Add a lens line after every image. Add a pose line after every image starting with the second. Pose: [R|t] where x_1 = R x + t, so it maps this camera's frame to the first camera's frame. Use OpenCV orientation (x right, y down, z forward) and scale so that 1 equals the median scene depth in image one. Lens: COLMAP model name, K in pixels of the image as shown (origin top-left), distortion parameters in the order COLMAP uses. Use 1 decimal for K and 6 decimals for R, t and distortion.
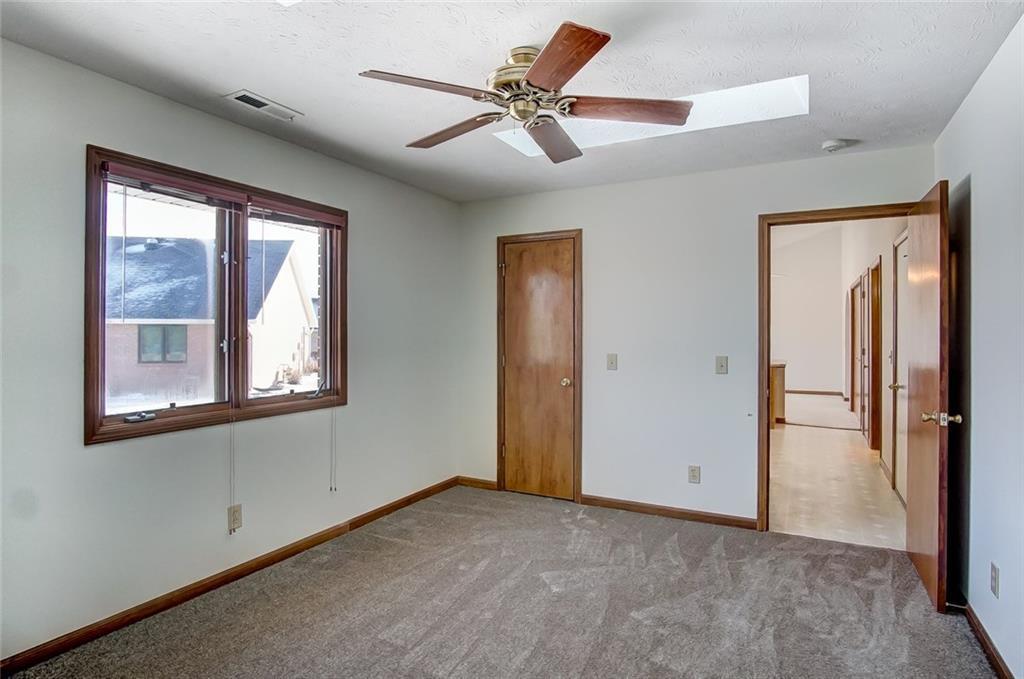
lens RADIAL K [[551.2, 0, 507.5], [0, 551.2, 325.6], [0, 0, 1]] dist [-0.039514, 0.011850]
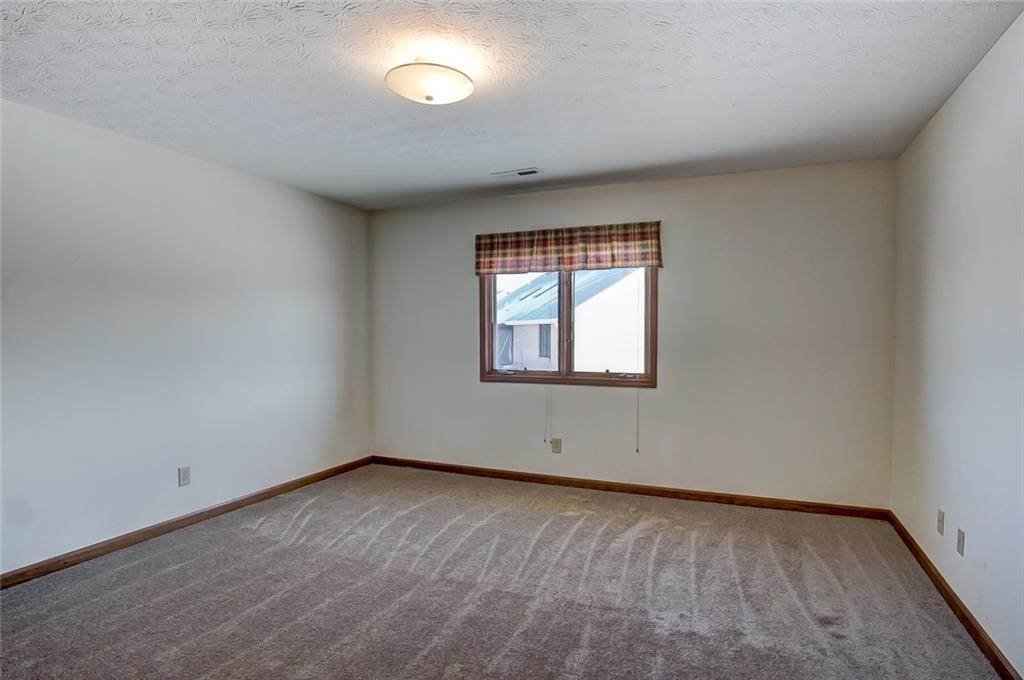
lens RADIAL K [[552.1, 0, 510.8], [0, 552.1, 371.5], [0, 0, 1]] dist [-0.038313, 0.000314]
pose [[0.094594, 0.085489, -0.991838, 1.043289], [0.019470, 0.995957, 0.087701, -0.002215], [0.995325, -0.027607, 0.092547, 0.711220]]
